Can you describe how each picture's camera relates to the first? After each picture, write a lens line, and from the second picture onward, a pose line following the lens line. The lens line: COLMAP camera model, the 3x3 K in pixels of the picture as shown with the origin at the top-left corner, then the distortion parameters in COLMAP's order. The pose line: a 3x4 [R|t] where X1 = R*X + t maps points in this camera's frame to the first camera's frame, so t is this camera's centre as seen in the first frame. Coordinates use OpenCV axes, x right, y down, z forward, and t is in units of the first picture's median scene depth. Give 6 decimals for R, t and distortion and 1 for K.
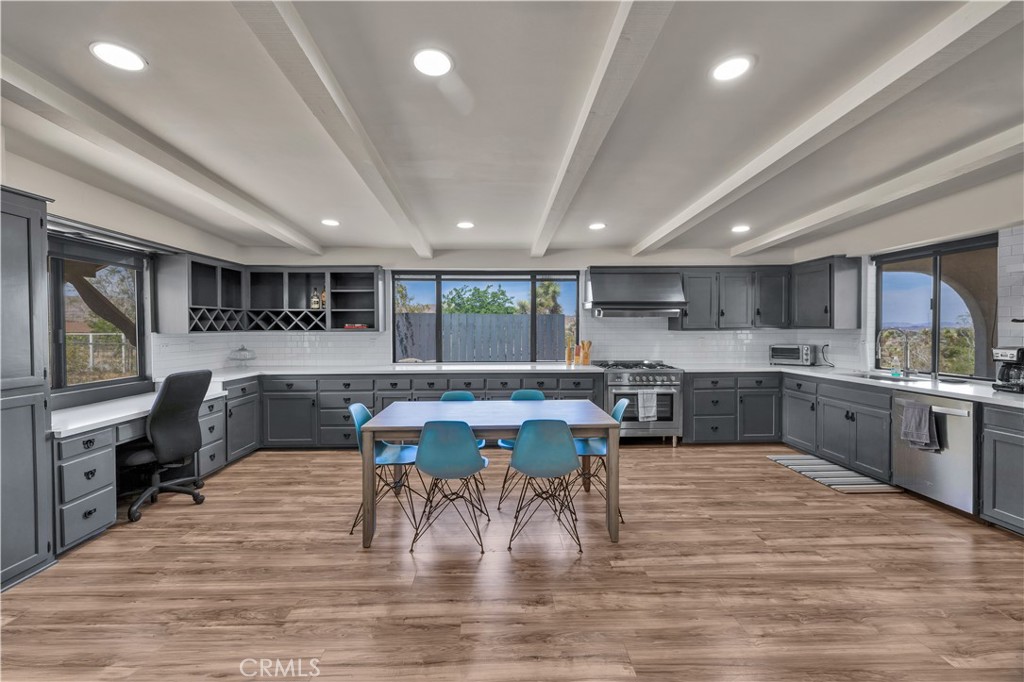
lens RADIAL K [[431.3, 0, 512.0], [0, 431.3, 336.1], [0, 0, 1]] dist [0.001321, 0.000120]
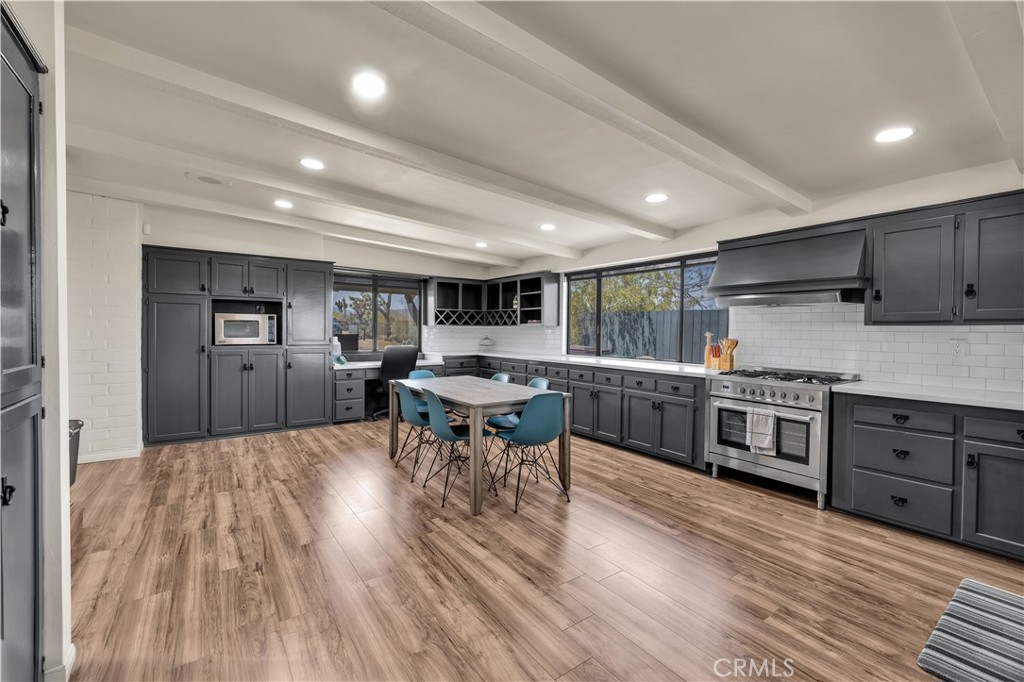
lens RADIAL K [[442.7, 0, 512.0], [0, 442.7, 341.0], [0, 0, 1]] dist [0.001679, 0.000165]
pose [[0.538627, 0.027890, -0.842082, 0.745605], [-0.025357, 0.999536, 0.016885, 0.013860], [0.842163, 0.012258, 0.539084, 0.296630]]
